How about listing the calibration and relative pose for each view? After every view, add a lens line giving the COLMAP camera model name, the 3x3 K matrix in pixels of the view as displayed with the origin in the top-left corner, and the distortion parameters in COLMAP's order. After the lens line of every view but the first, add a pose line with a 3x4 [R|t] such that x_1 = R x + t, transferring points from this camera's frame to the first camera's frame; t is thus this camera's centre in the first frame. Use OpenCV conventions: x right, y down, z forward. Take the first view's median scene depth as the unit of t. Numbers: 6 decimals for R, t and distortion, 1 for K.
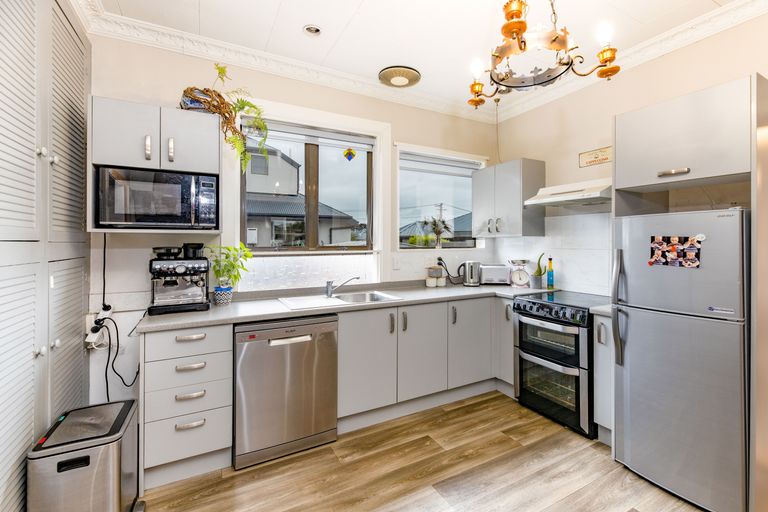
lens RADIAL K [[332.4, 0, 373.4], [0, 332.4, 238.2], [0, 0, 1]] dist [-0.000049, -0.000435]
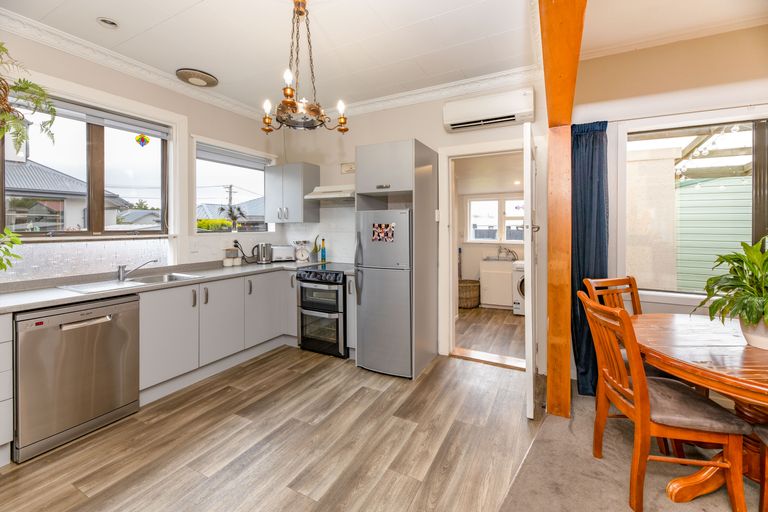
lens RADIAL K [[332.4, 0, 373.4], [0, 332.4, 238.2], [0, 0, 1]] dist [-0.000049, -0.000435]
pose [[0.821841, -0.018249, 0.569424, -0.081788], [-0.009143, 0.998936, 0.045210, -0.006698], [-0.569643, -0.042362, 0.820800, -0.271268]]
